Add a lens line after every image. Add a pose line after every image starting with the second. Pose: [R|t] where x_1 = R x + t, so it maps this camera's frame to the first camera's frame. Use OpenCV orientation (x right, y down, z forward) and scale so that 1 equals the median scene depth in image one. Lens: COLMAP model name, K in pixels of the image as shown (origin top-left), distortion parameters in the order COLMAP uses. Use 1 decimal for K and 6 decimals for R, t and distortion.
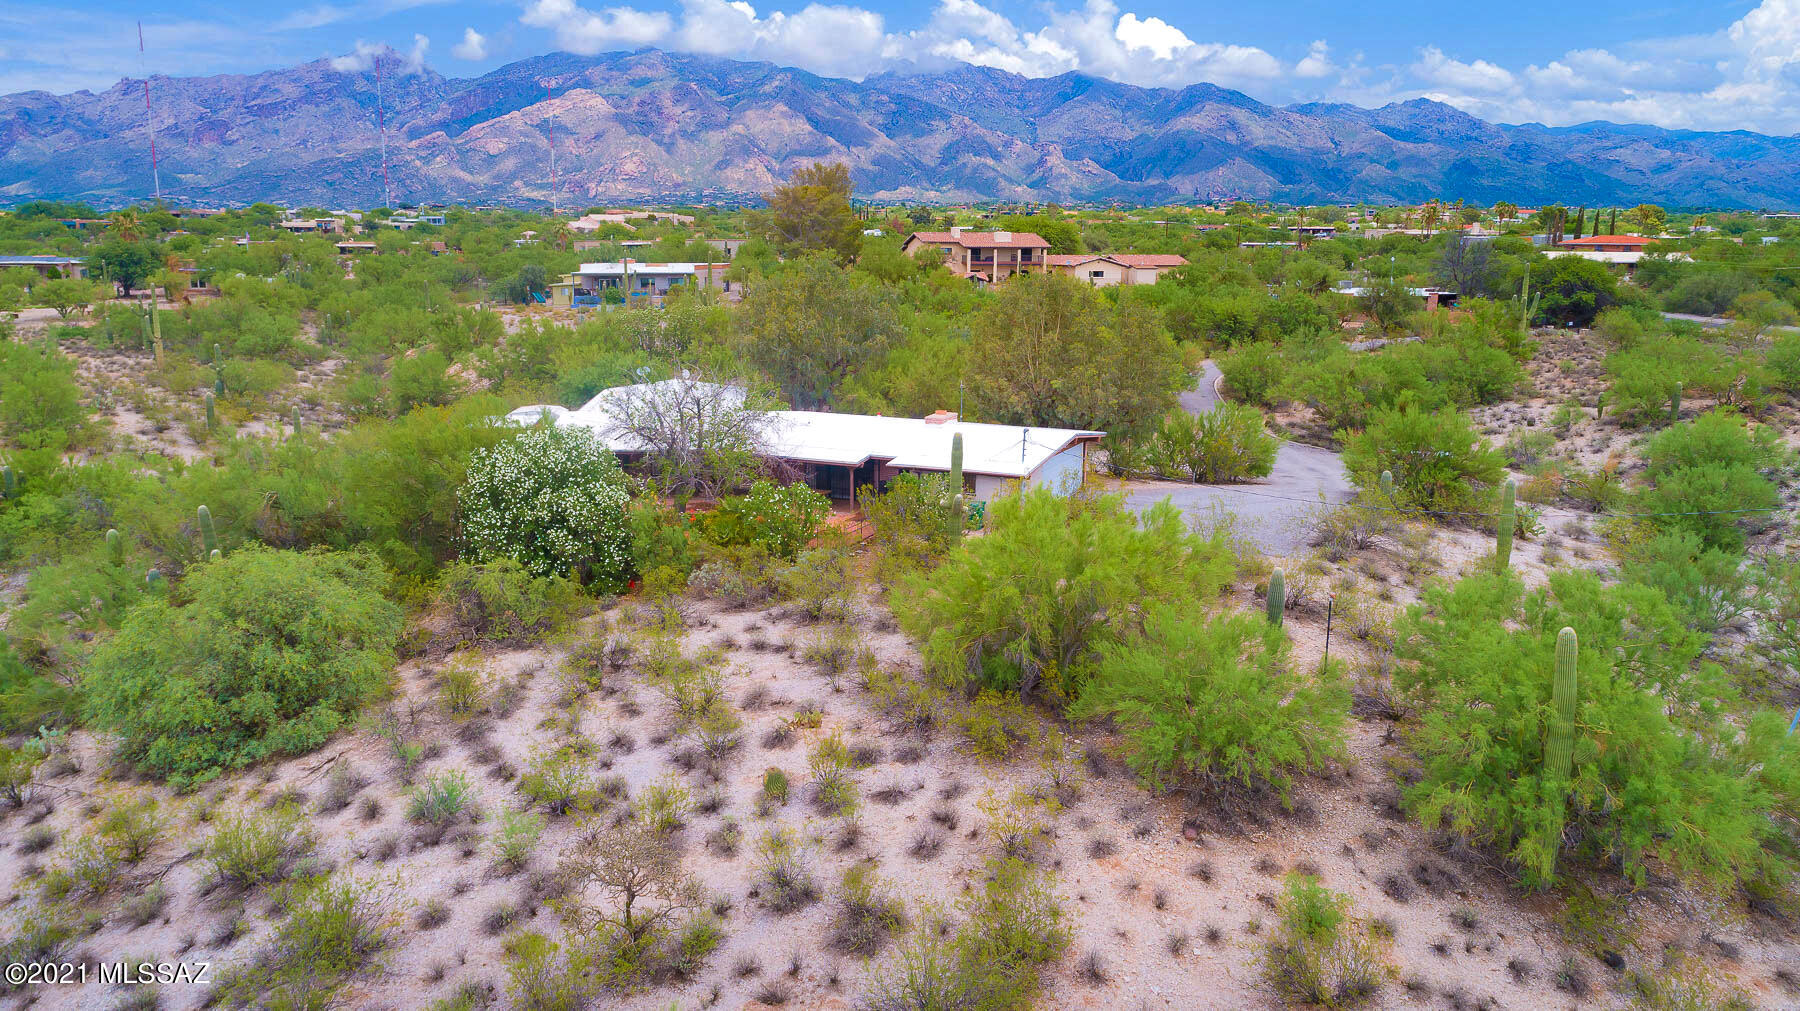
lens RADIAL K [[1287.9, 0, 900.0], [0, 1287.9, 505.5], [0, 0, 1]] dist [-0.008632, -0.002362]
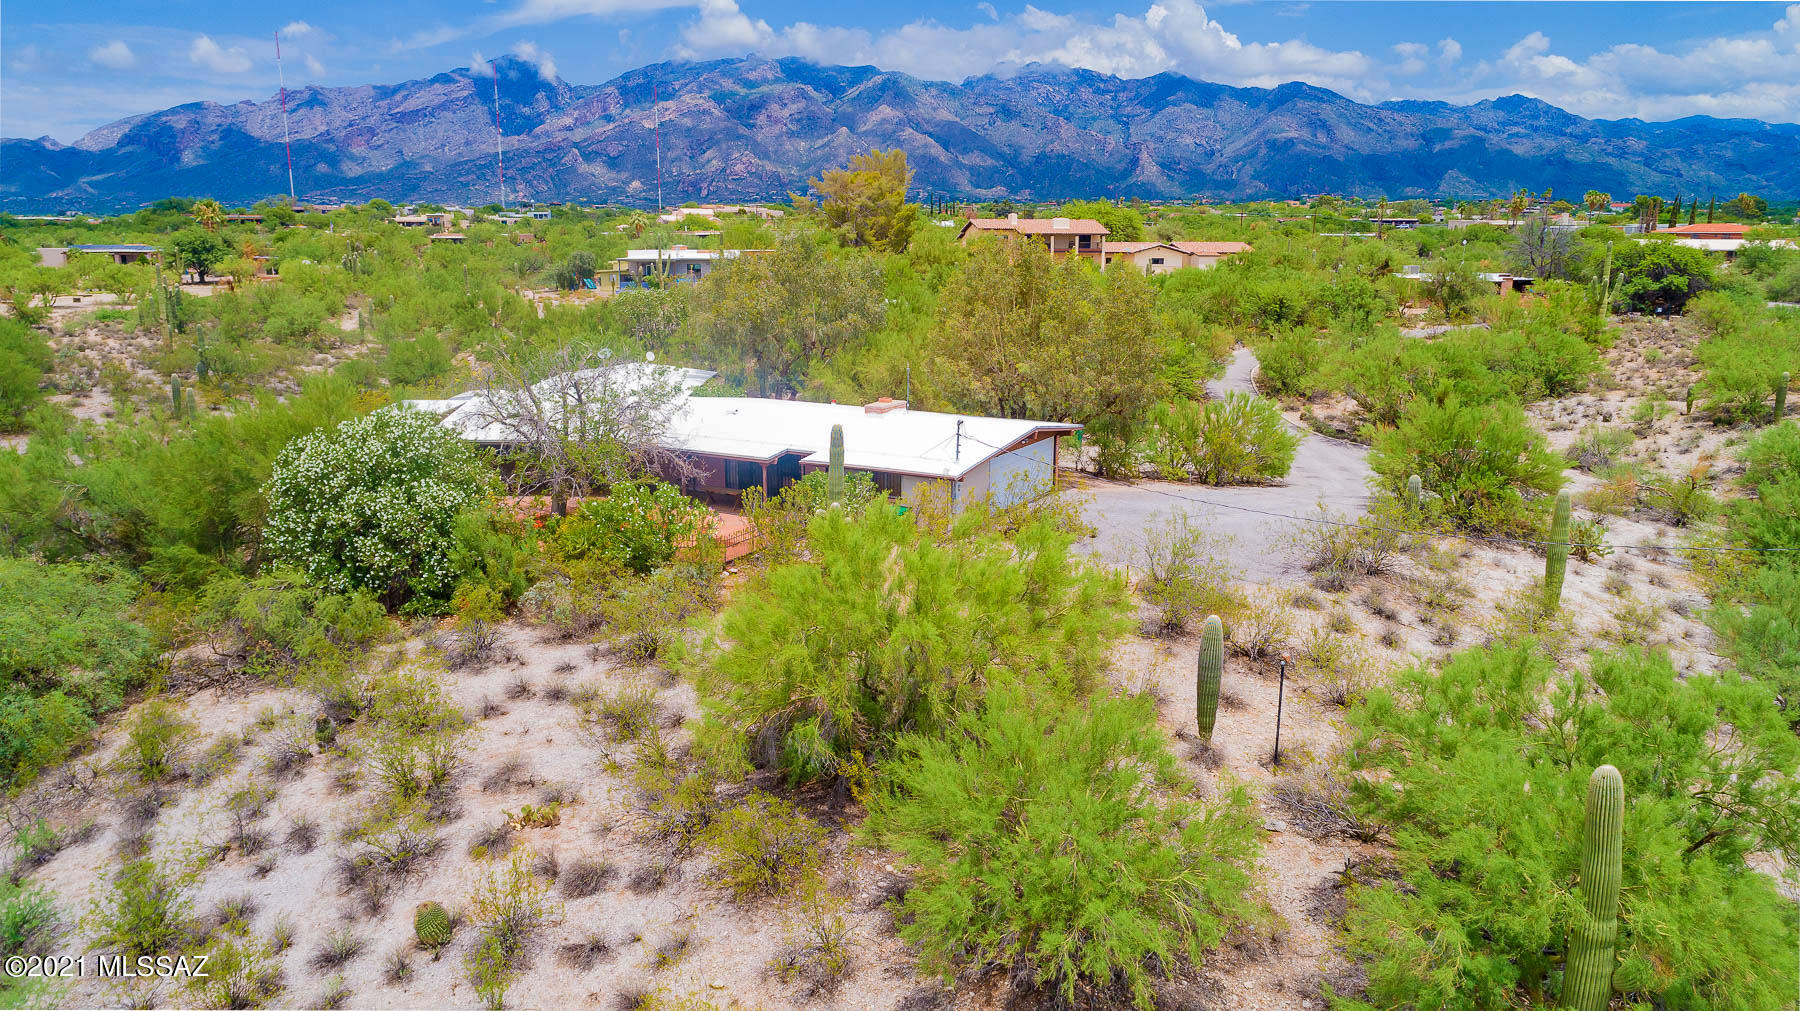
lens RADIAL K [[1229.0, 0, 900.0], [0, 1229.0, 505.5], [0, 0, 1]] dist [-0.008640, 0.002718]
pose [[0.997110, 0.014405, -0.074590, 0.059194], [-0.013507, 0.999830, 0.012535, -0.007009], [0.074758, -0.011491, 0.997135, 0.103943]]
